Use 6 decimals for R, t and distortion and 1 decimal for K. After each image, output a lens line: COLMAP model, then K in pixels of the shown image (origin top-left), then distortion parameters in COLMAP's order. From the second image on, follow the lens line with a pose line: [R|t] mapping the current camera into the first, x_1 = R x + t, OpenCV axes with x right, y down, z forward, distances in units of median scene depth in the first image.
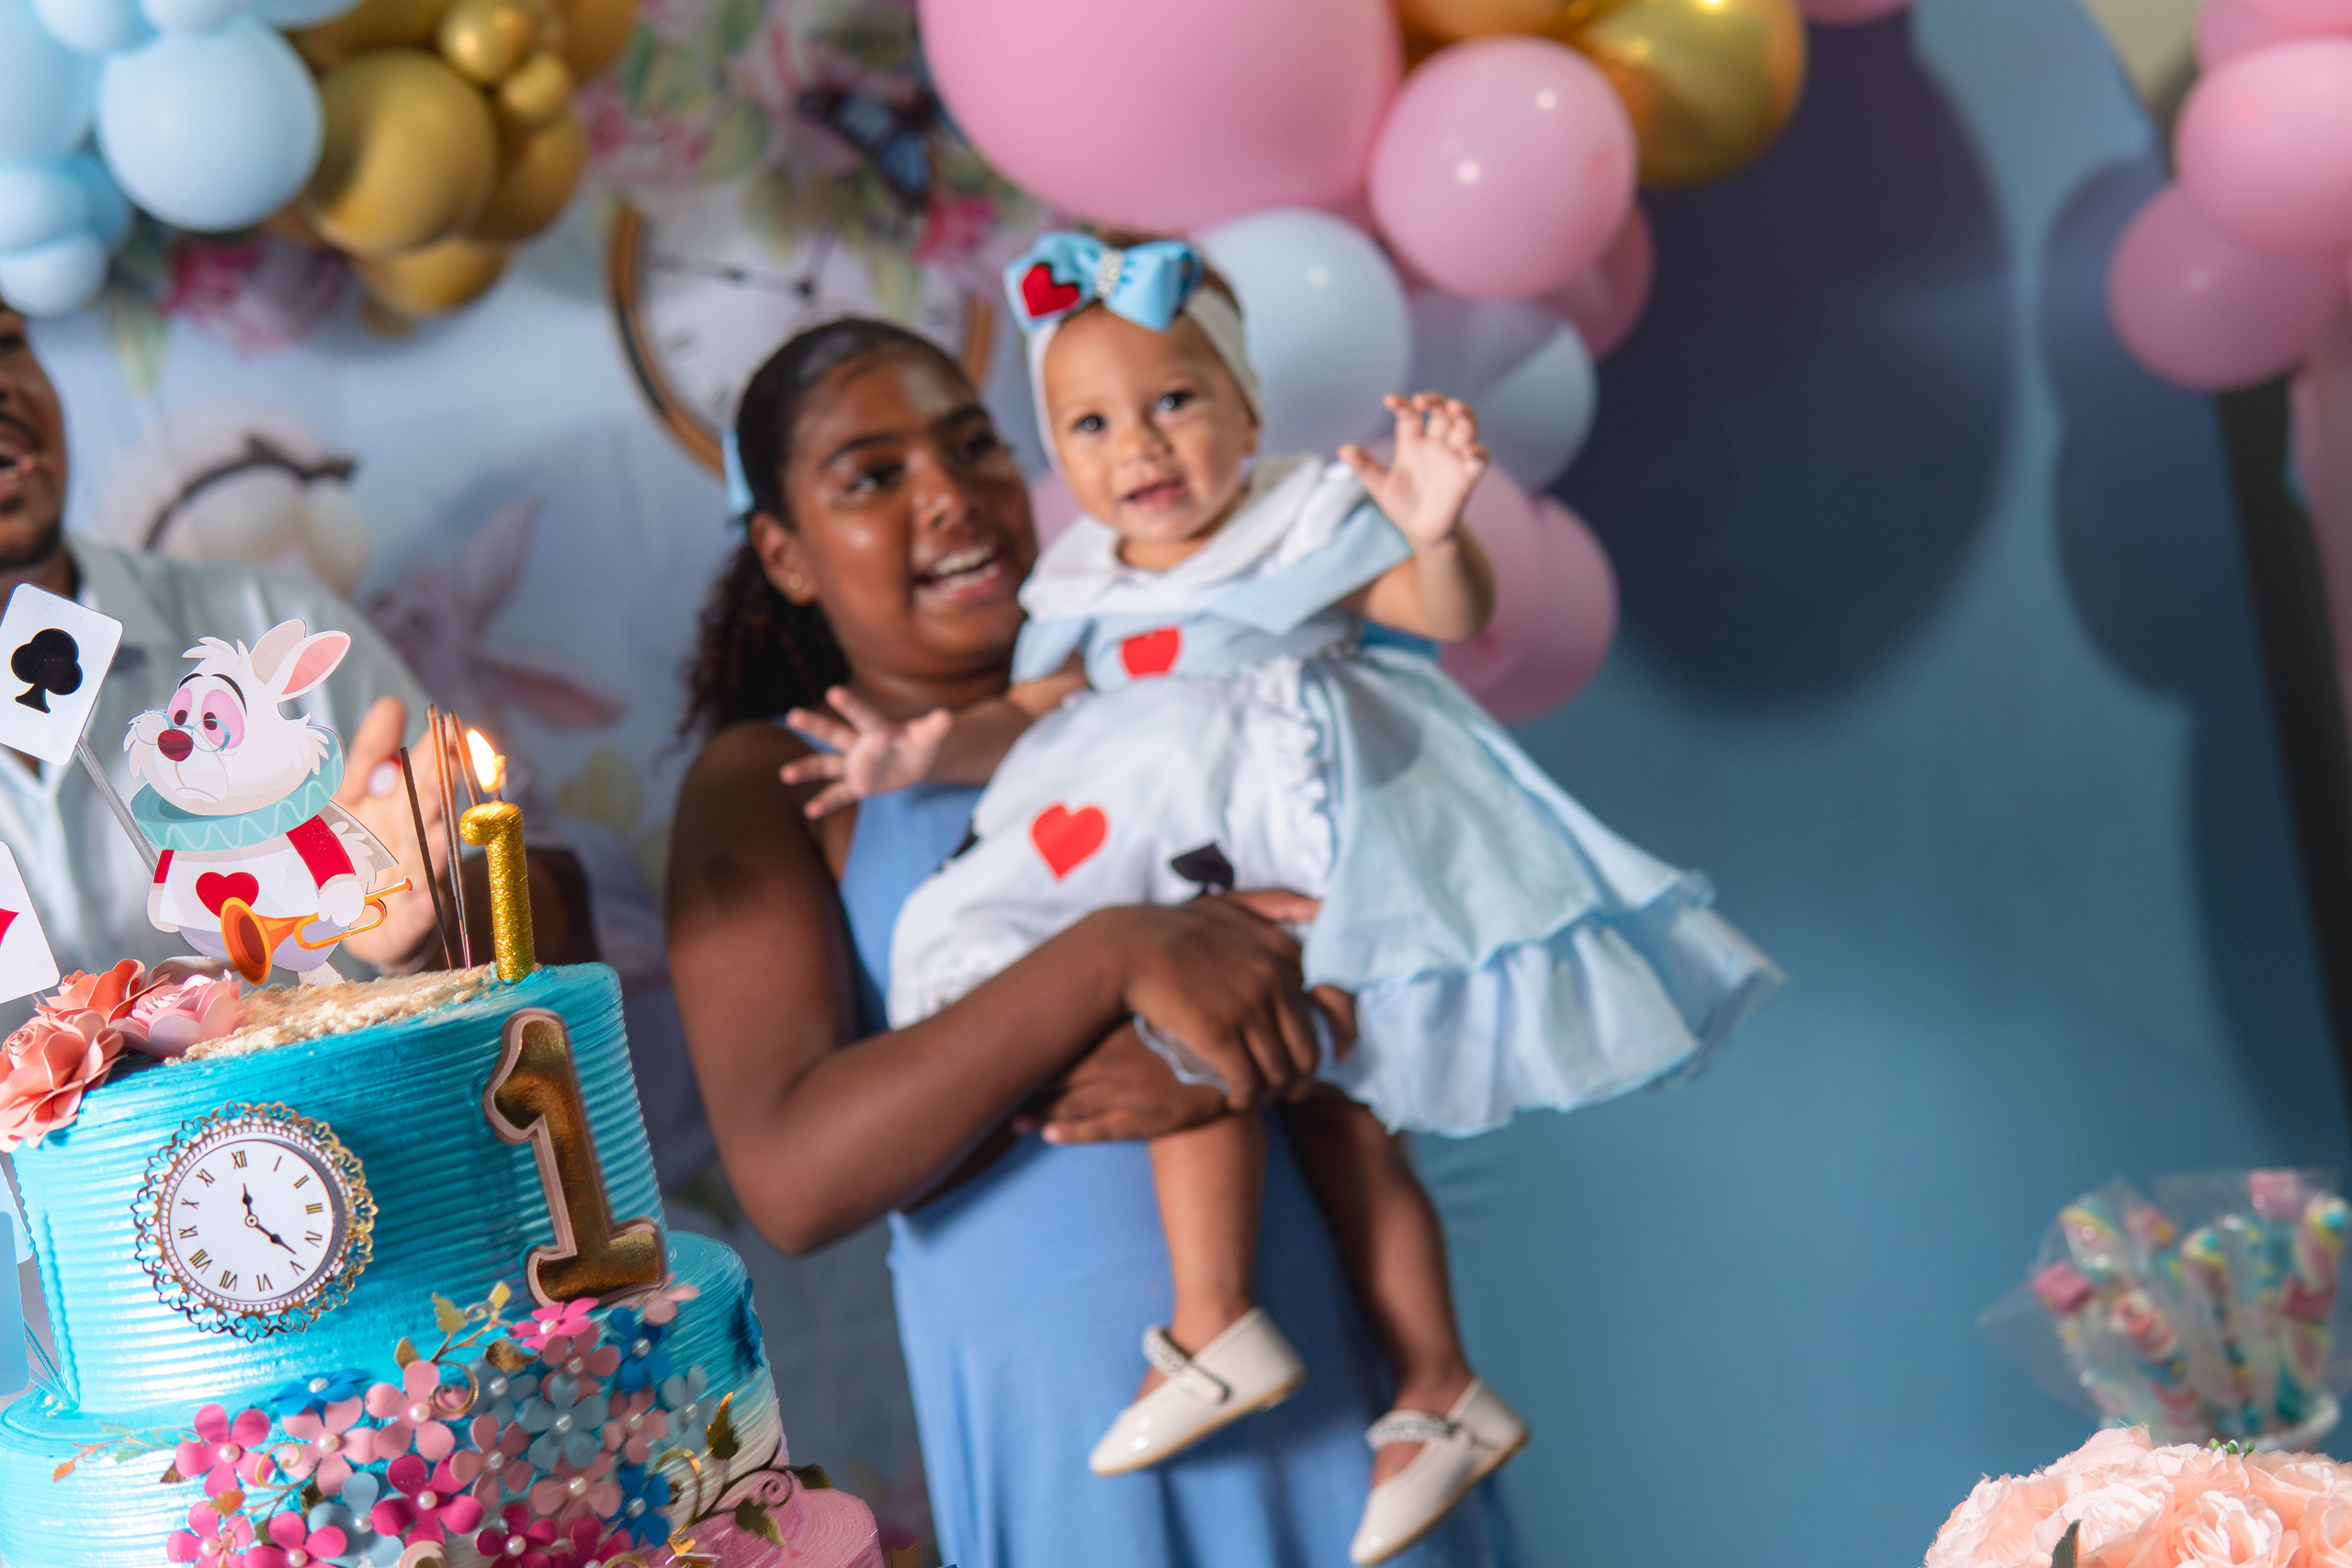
lens RADIAL K [[3149.0, 0, 1178.9], [0, 3149.0, 796.5], [0, 0, 1]] dist [0.051010, 0.000000]
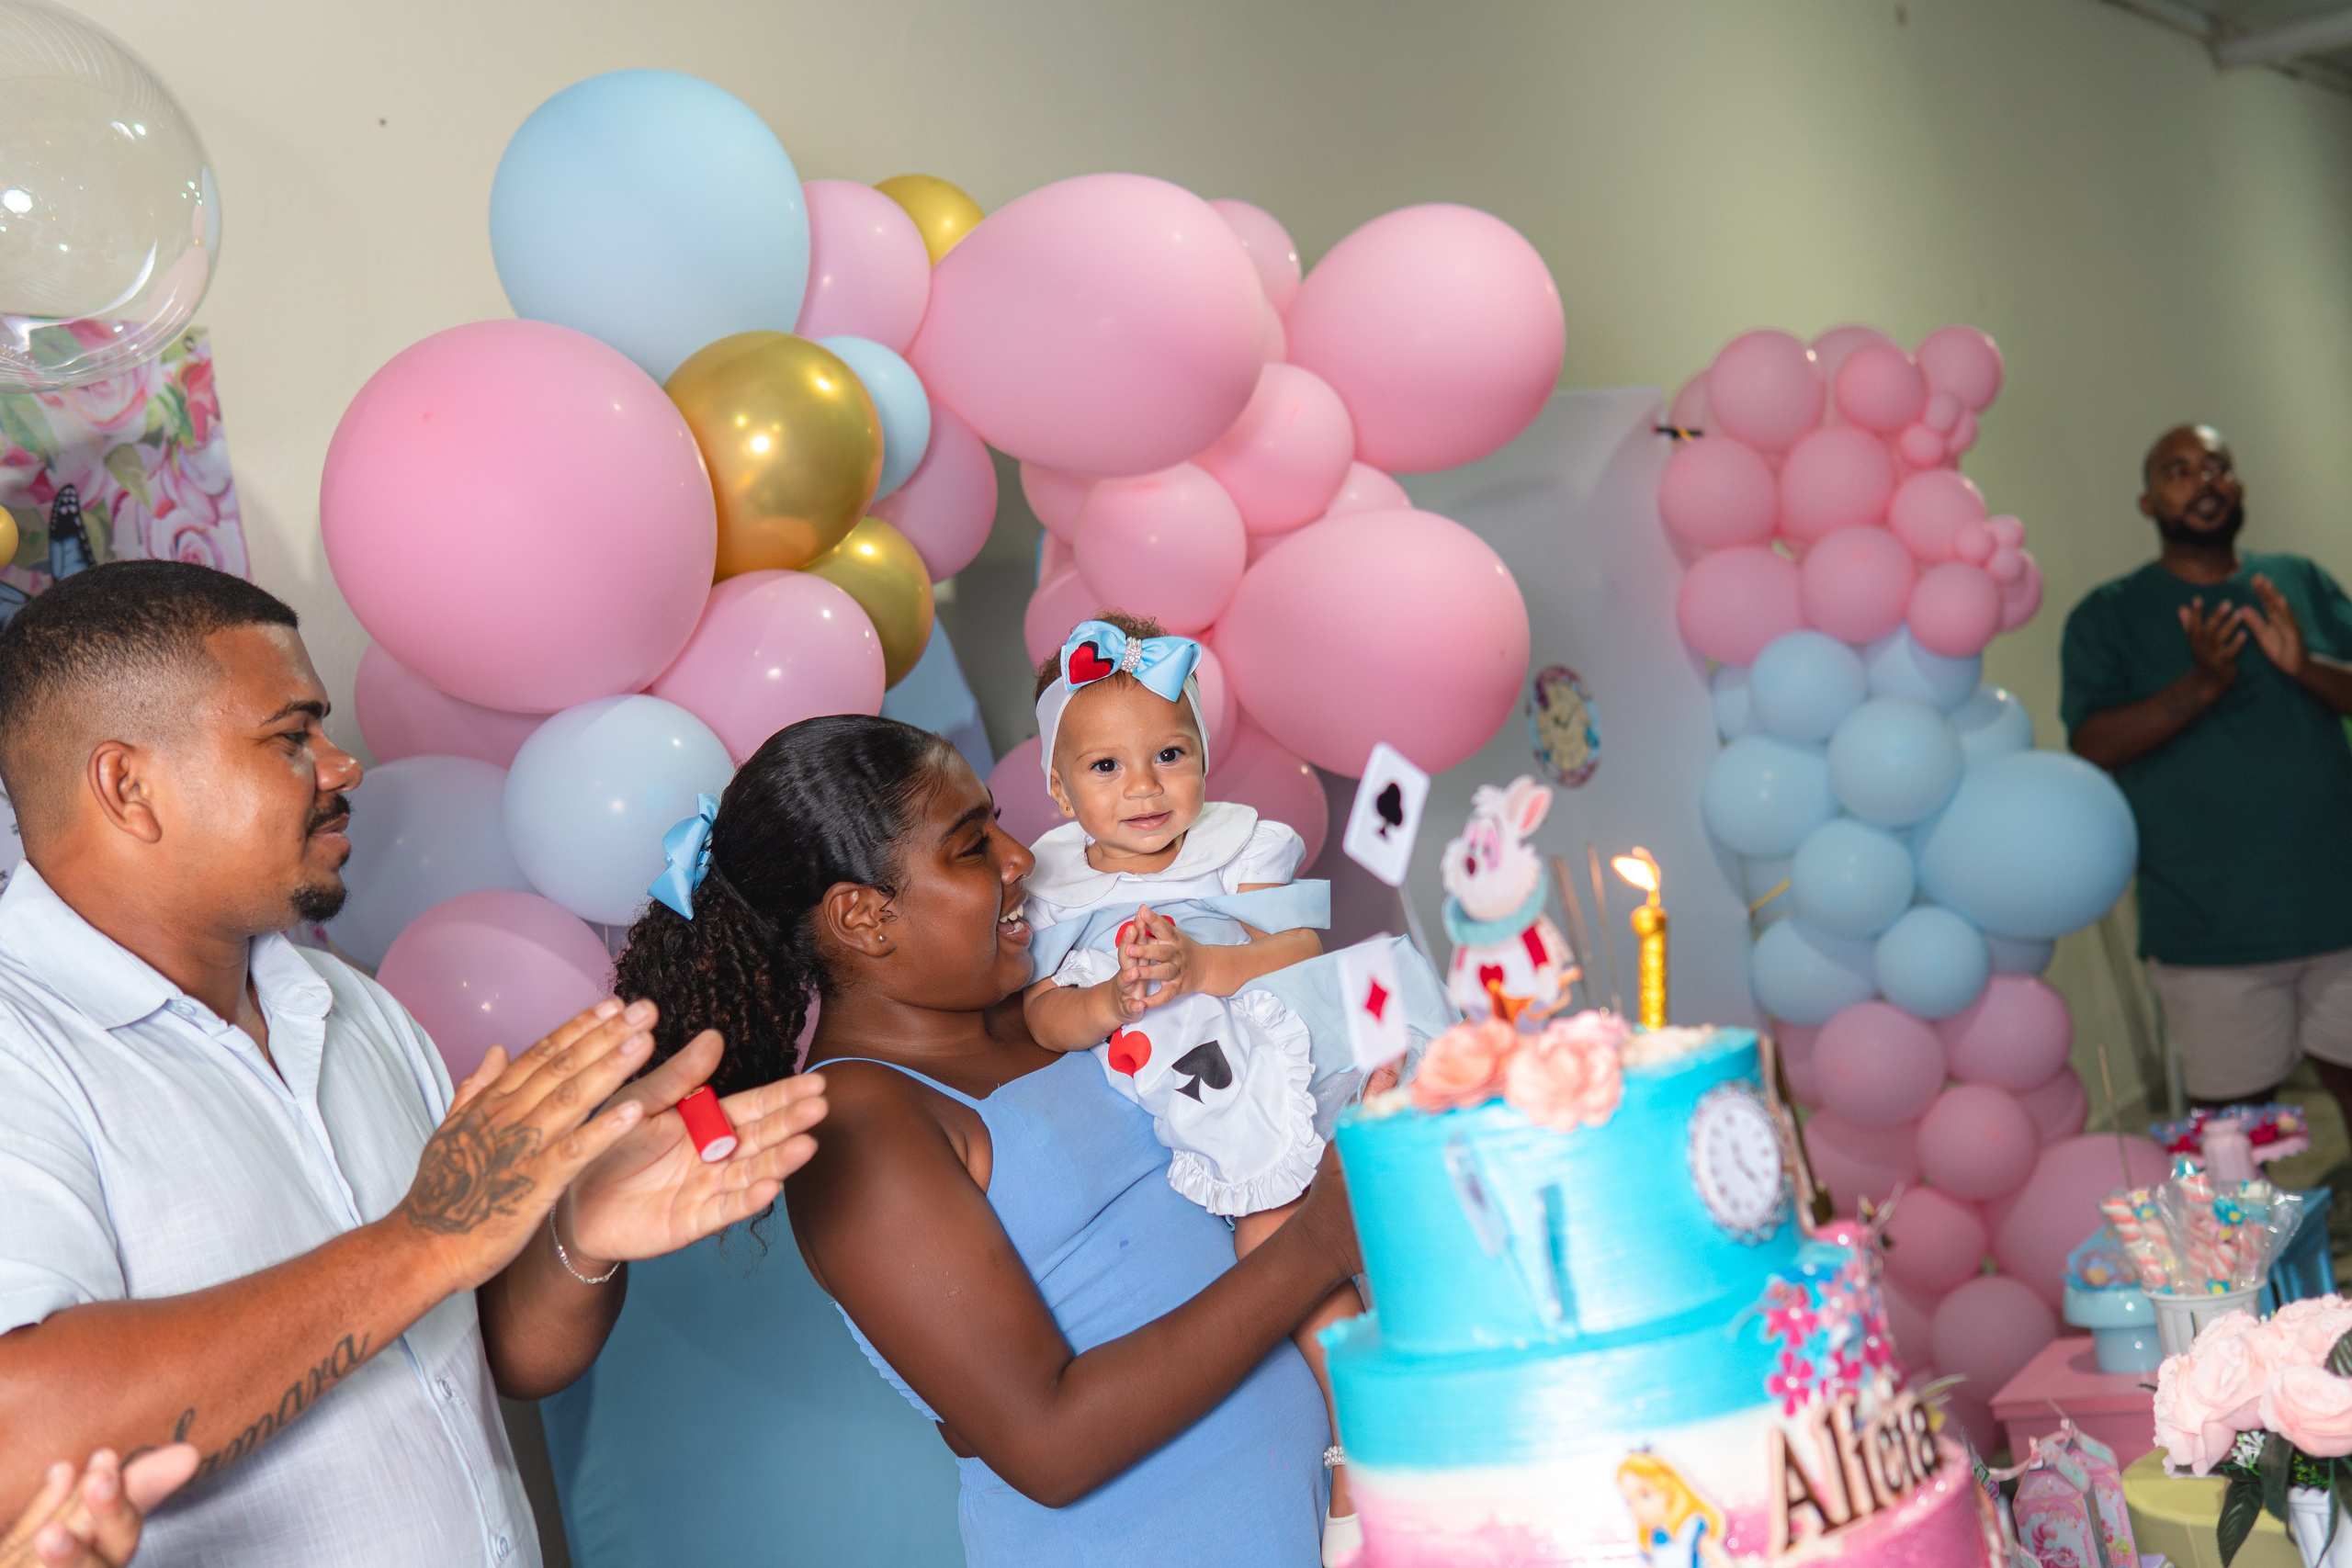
lens RADIAL K [[3149.0, 0, 1145.0], [0, 3149.0, 793.3], [0, 0, 1]] dist [0.051010, 0.000000]
pose [[0.755849, 0.039850, 0.653533, -1.307722], [0.108583, 0.976695, -0.185138, 0.188525], [-0.645680, 0.210899, 0.733907, 0.089856]]
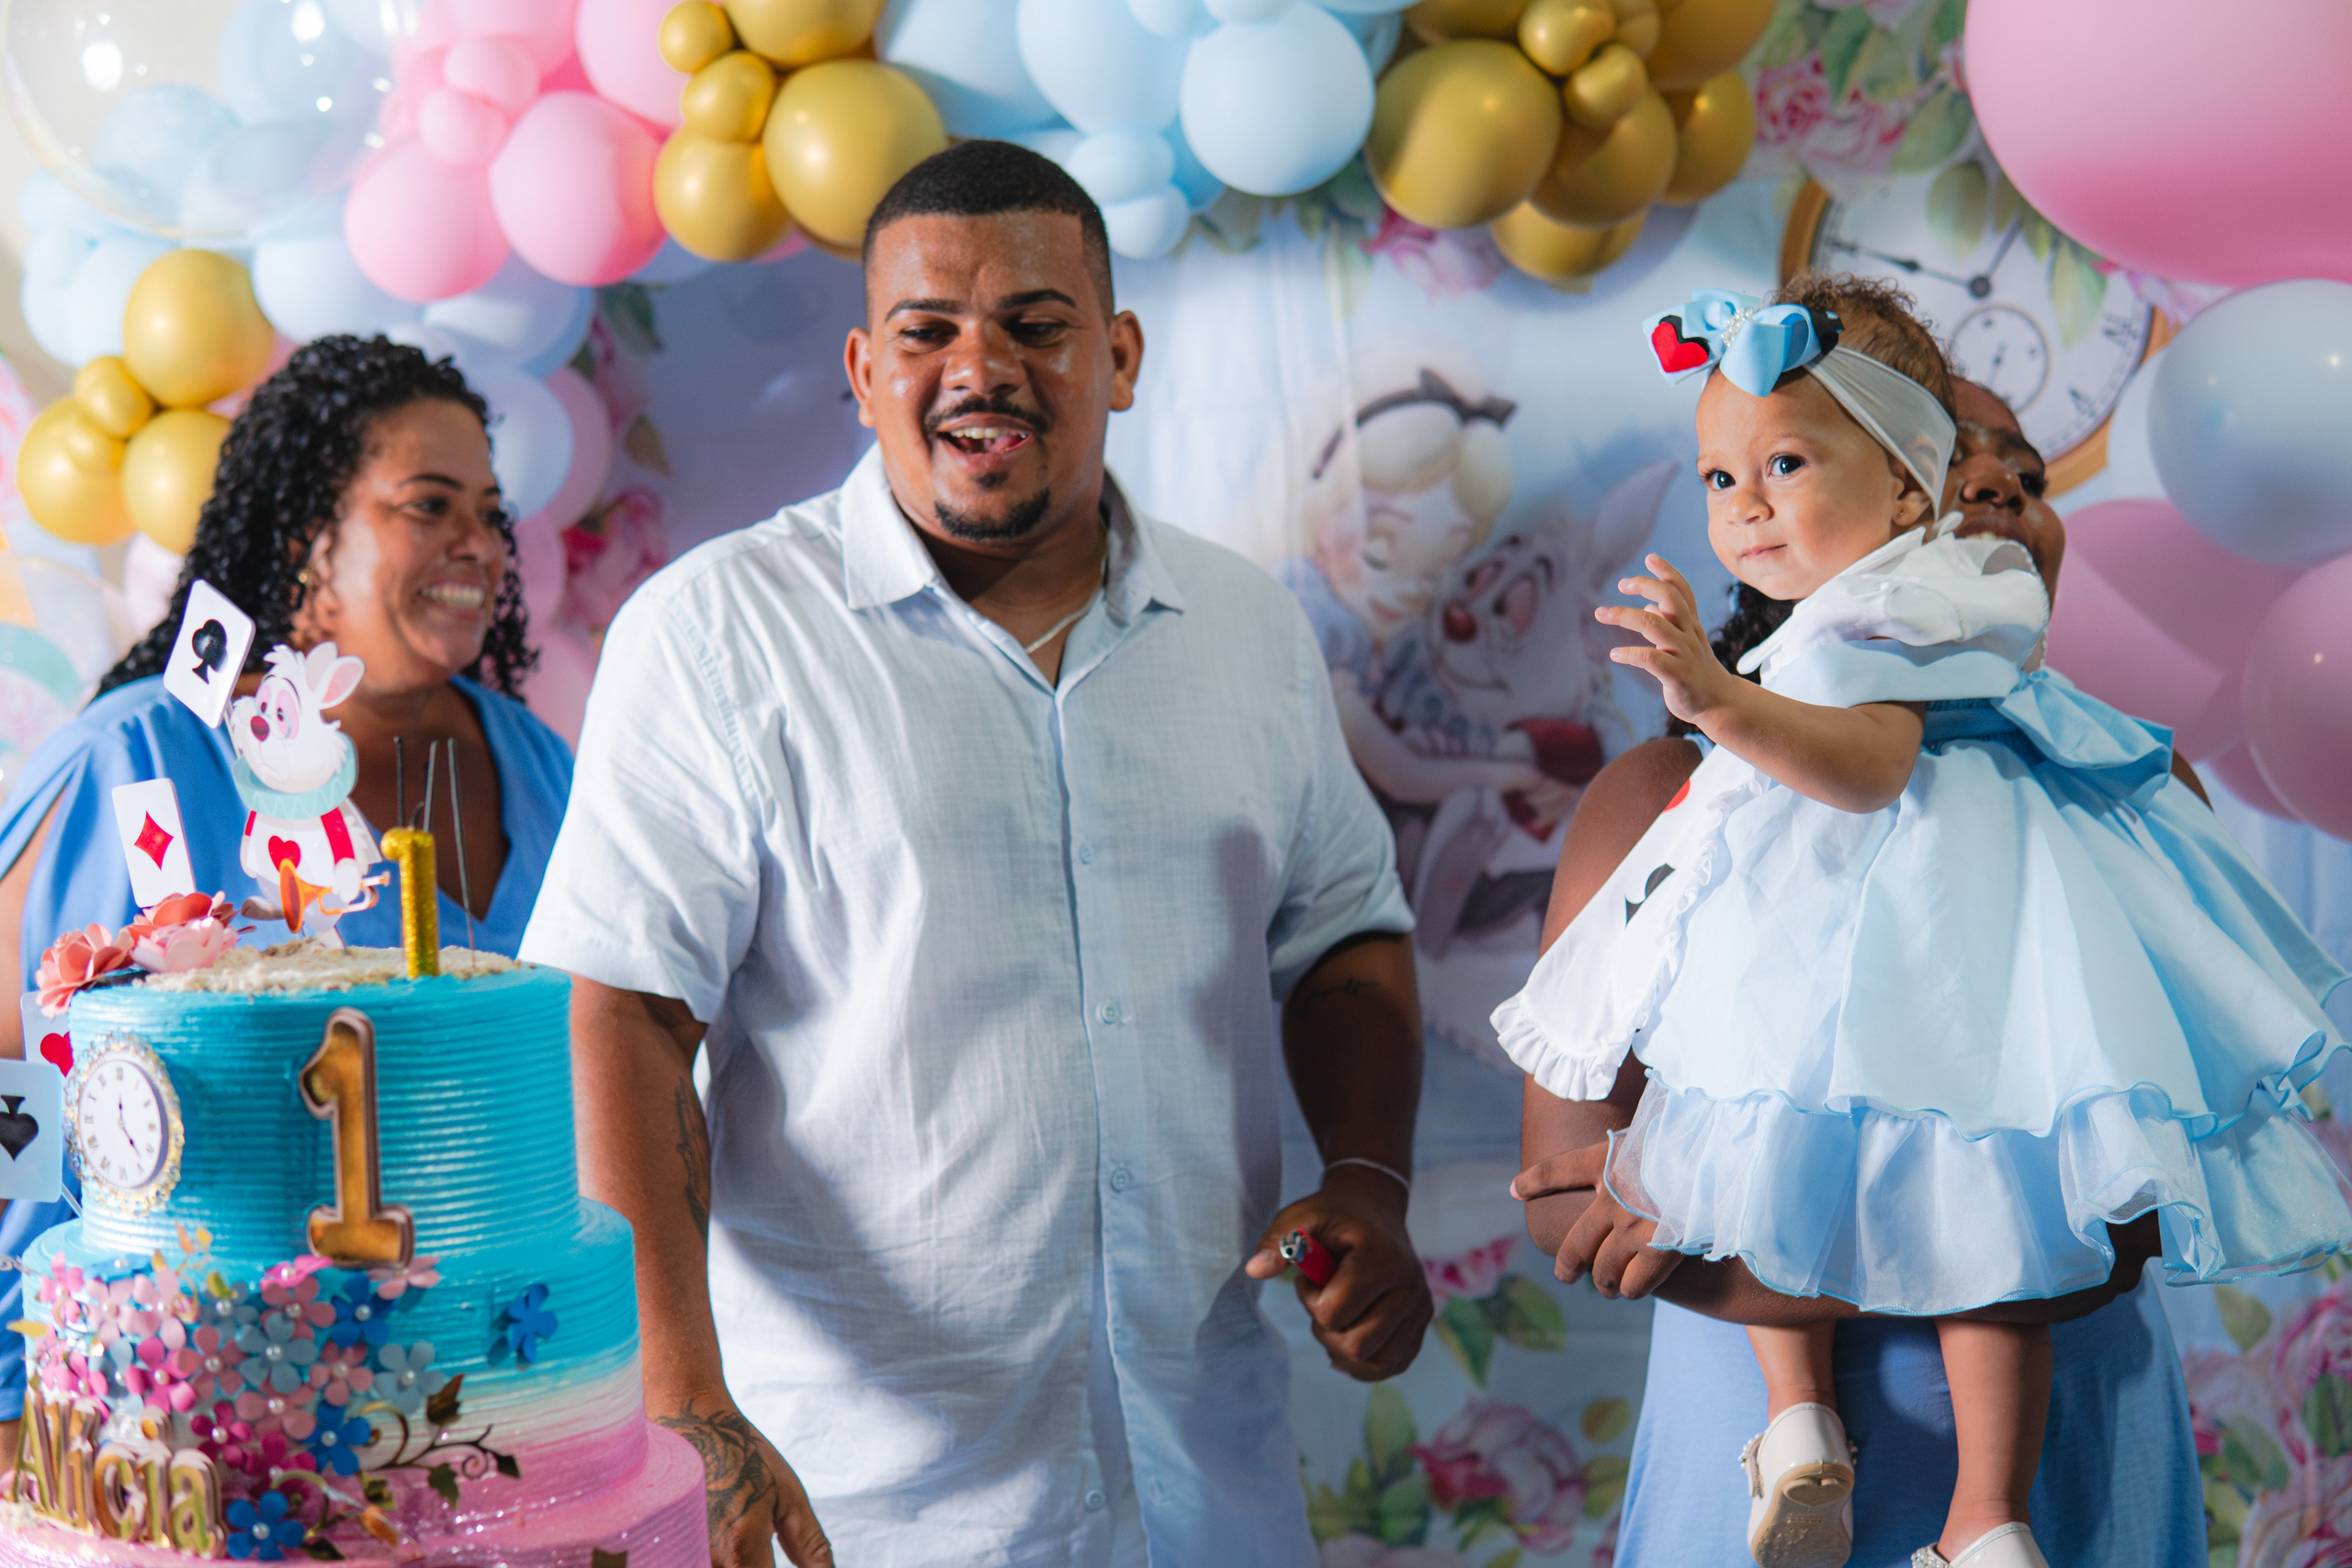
lens RADIAL K [[3149.0, 0, 1151.9], [0, 3149.0, 755.0], [0, 0, 1]] dist [0.051010, 0.000000]
pose [[0.806838, 0.191068, -0.559022, 0.653867], [-0.168989, 0.981360, 0.091517, -0.177856], [0.566088, 0.020630, 0.824087, 0.180462]]
